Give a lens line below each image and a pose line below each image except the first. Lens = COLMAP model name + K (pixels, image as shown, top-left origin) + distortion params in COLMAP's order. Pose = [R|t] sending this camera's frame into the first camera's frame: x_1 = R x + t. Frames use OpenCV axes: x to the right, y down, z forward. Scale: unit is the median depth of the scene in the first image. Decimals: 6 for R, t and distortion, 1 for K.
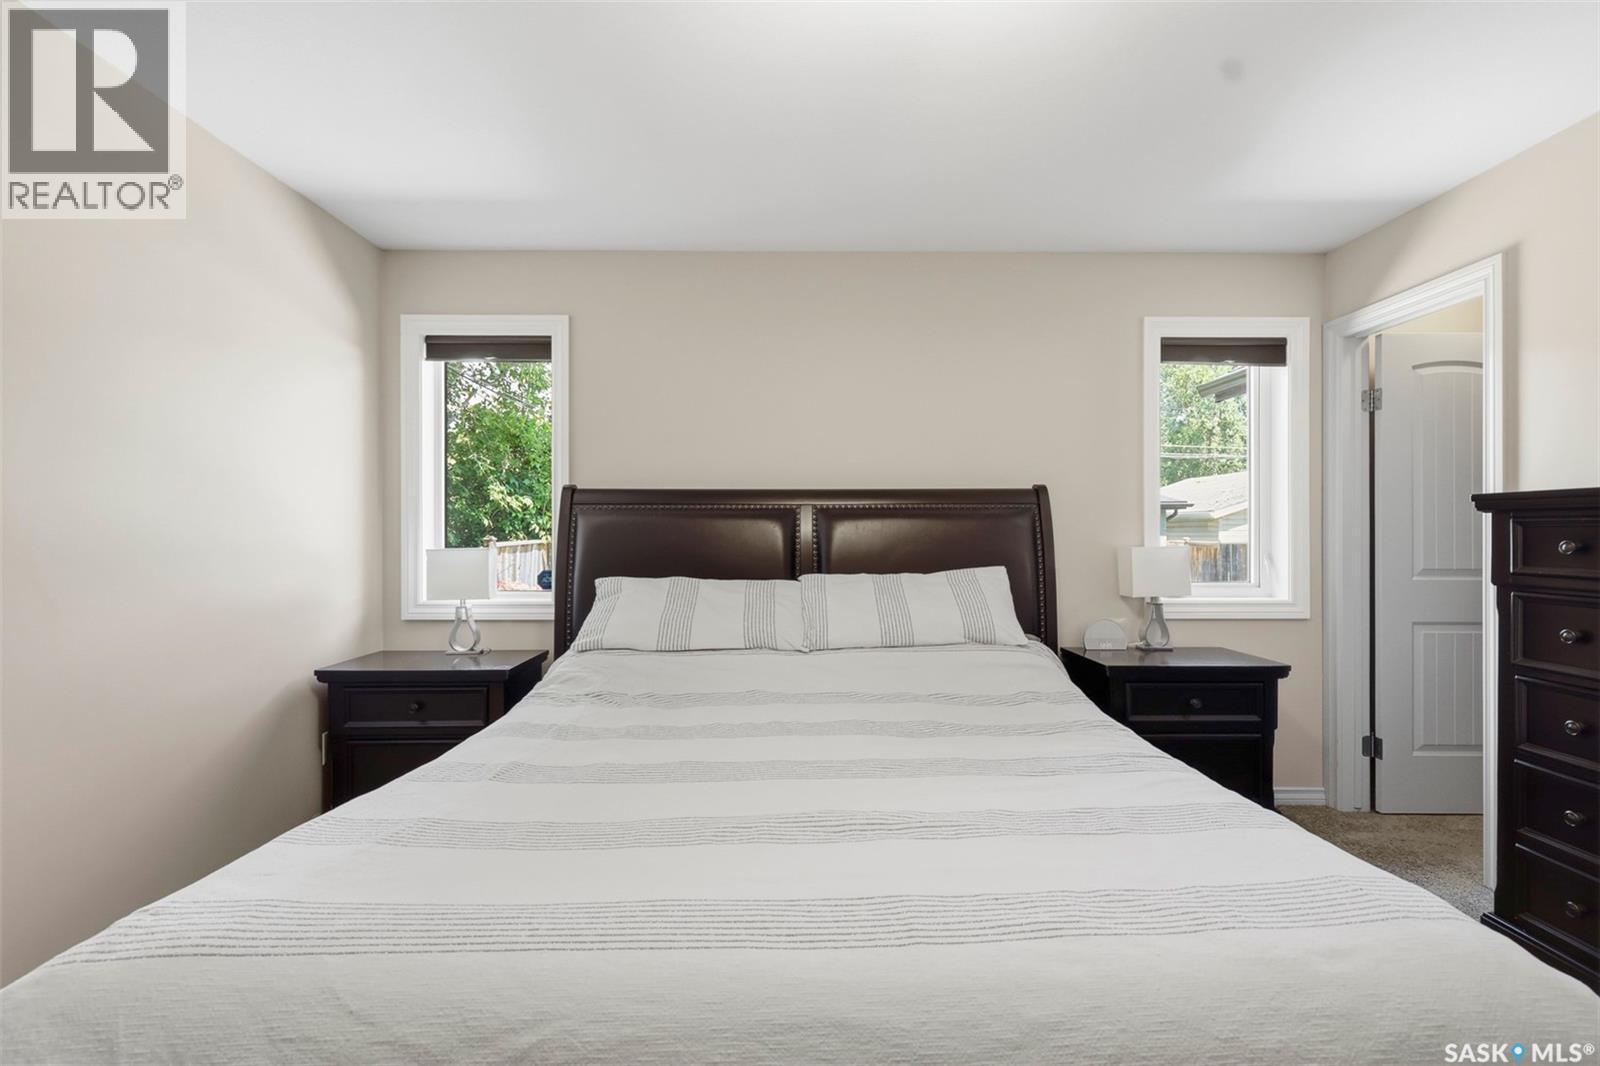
lens RADIAL K [[717.1, 0, 807.0], [0, 717.1, 517.0], [0, 0, 1]] dist [0.001562, 0.000316]
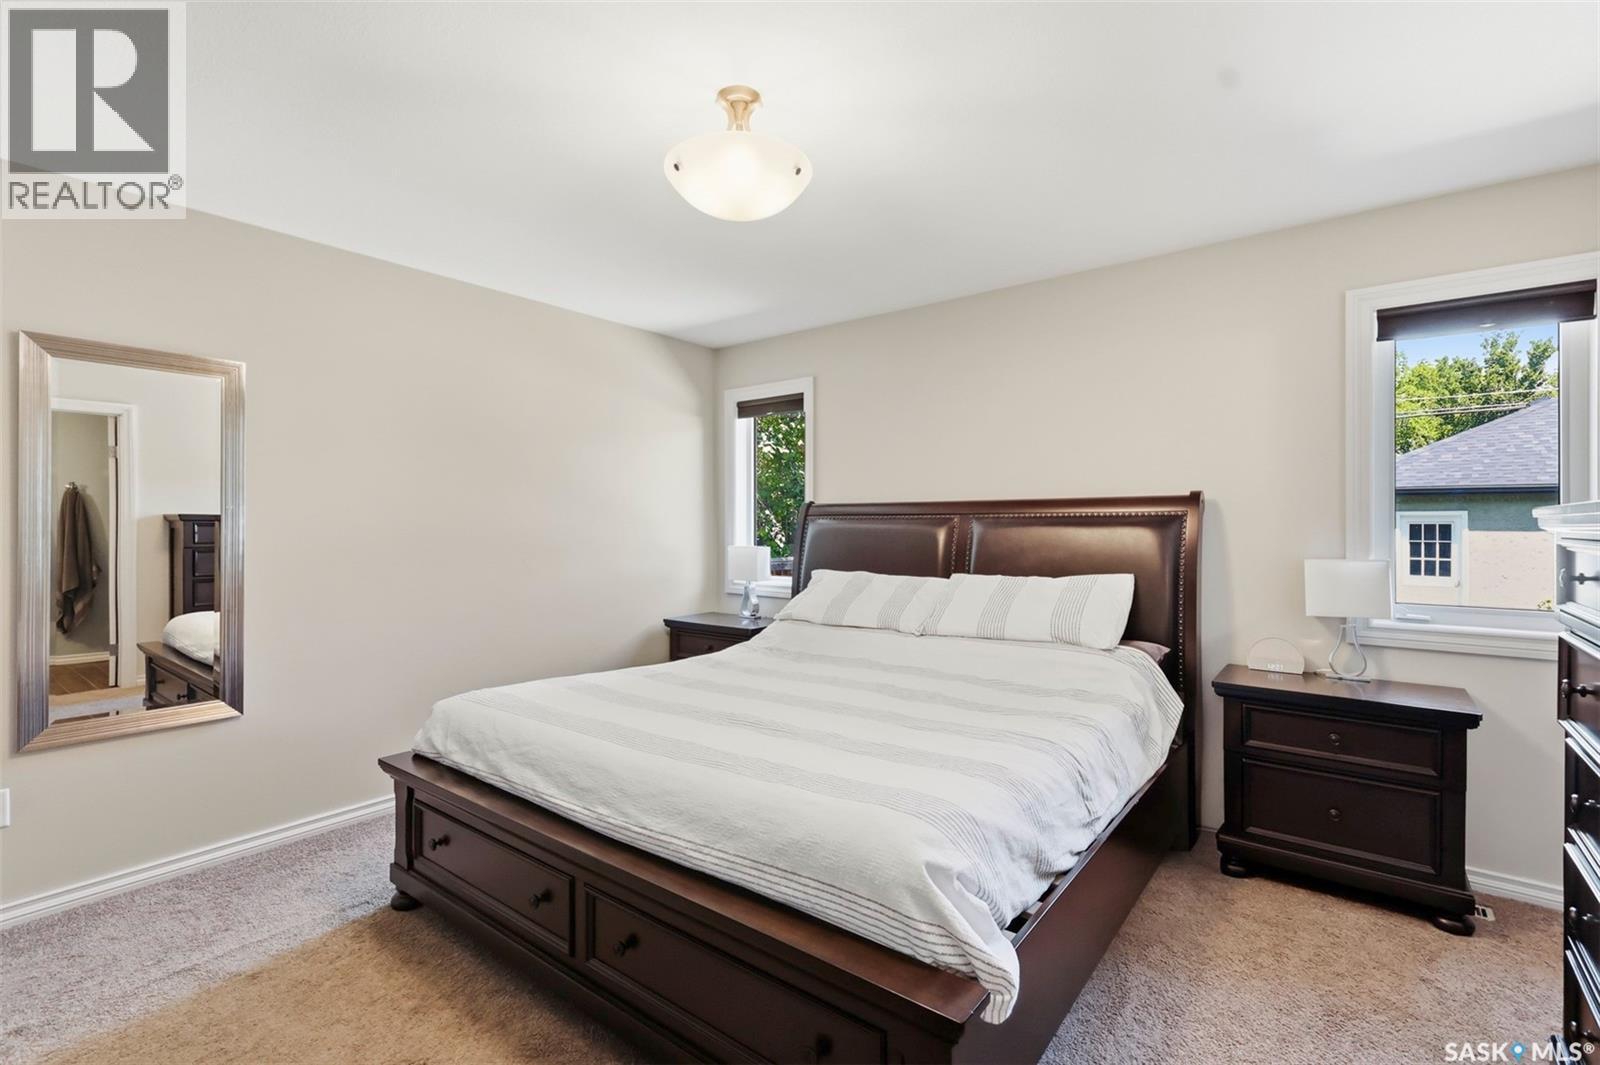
lens RADIAL K [[717.1, 0, 807.0], [0, 717.1, 516.5], [0, 0, 1]] dist [0.001562, 0.000316]
pose [[0.783745, -0.007044, -0.621043, 0.531749], [0.001756, 0.999957, -0.009126, -0.003955], [0.621080, 0.006062, 0.783723, -0.072117]]
